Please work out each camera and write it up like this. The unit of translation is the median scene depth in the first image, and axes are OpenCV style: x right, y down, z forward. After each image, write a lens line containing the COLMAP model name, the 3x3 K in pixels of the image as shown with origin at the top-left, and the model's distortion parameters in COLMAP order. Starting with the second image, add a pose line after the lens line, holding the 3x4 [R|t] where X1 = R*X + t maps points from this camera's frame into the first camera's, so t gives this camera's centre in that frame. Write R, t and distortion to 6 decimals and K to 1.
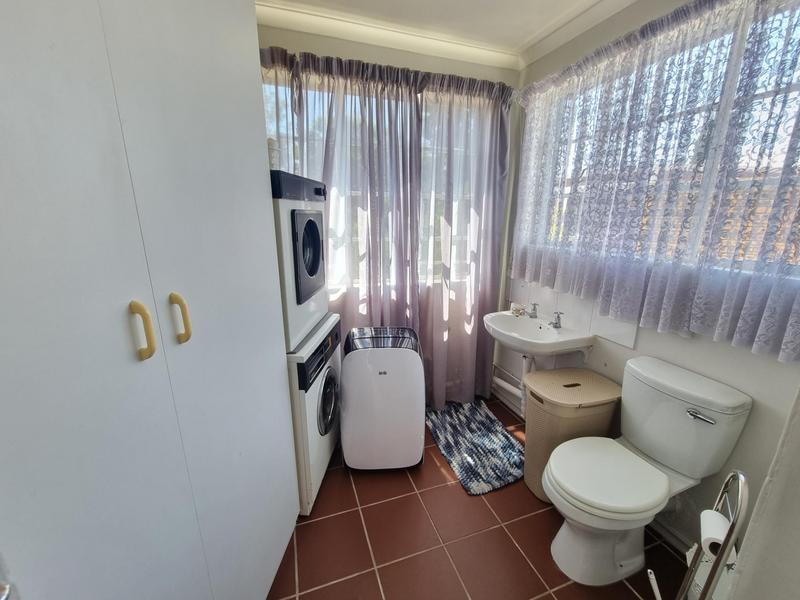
lens RADIAL K [[328.4, 0, 399.2], [0, 328.4, 304.8], [0, 0, 1]] dist [-0.010027, 0.000063]
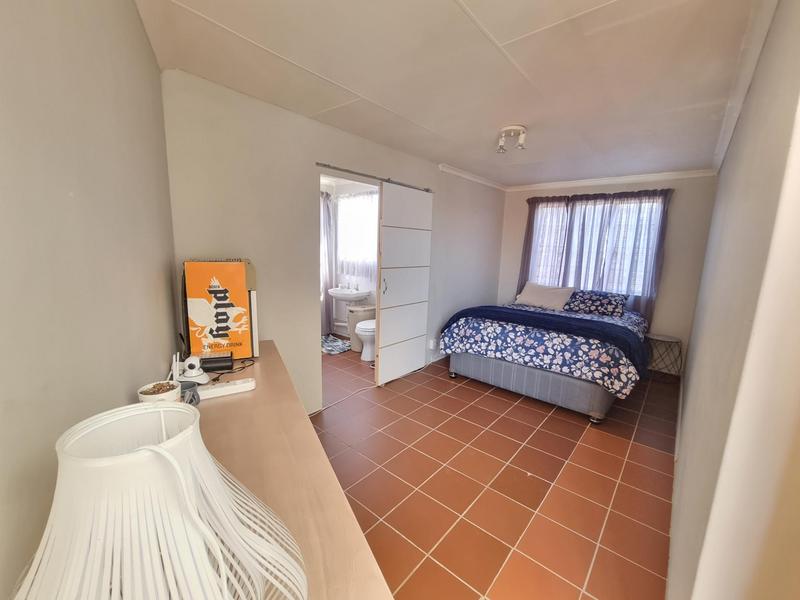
lens RADIAL K [[328.4, 0, 399.2], [0, 328.4, 304.8], [0, 0, 1]] dist [-0.010027, 0.000063]
pose [[0.862252, -0.068849, 0.501778, -0.477609], [0.107287, 0.993064, -0.048103, 0.303748], [-0.494985, 0.095311, 0.863658, -1.231871]]
